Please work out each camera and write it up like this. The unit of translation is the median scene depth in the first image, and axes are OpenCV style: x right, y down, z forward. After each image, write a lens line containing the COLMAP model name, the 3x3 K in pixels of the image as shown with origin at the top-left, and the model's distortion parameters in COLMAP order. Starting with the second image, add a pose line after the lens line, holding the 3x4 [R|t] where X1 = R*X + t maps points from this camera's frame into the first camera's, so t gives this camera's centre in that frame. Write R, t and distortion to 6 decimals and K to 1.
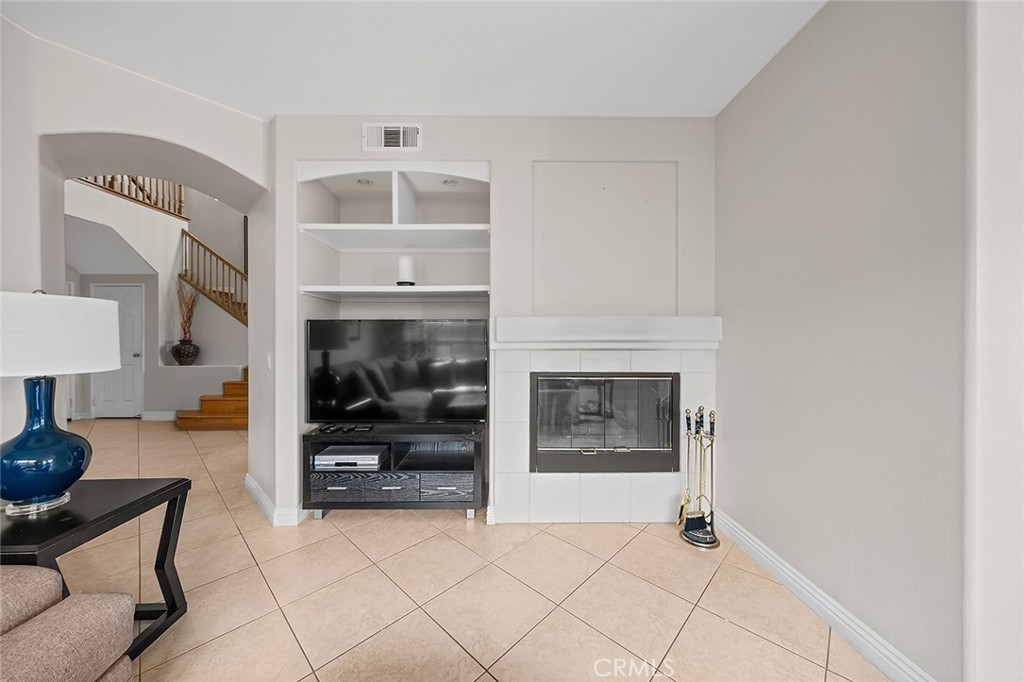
lens RADIAL K [[358.3, 0, 506.0], [0, 358.3, 338.2], [0, 0, 1]] dist [-0.000514, 0.000035]
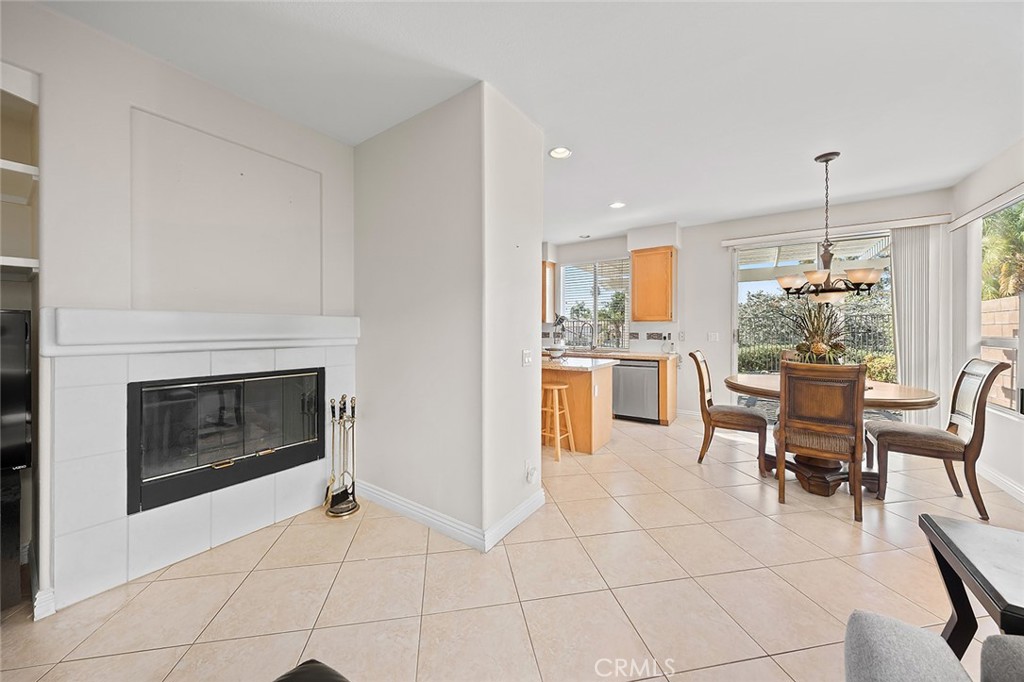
lens RADIAL K [[353.2, 0, 506.8], [0, 353.2, 331.4], [0, 0, 1]] dist [0.000065, -0.000174]
pose [[0.583270, -0.001996, 0.812276, -0.071690], [0.003725, 0.999993, -0.000217, -0.011687], [-0.812270, 0.003152, 0.583273, -0.088909]]
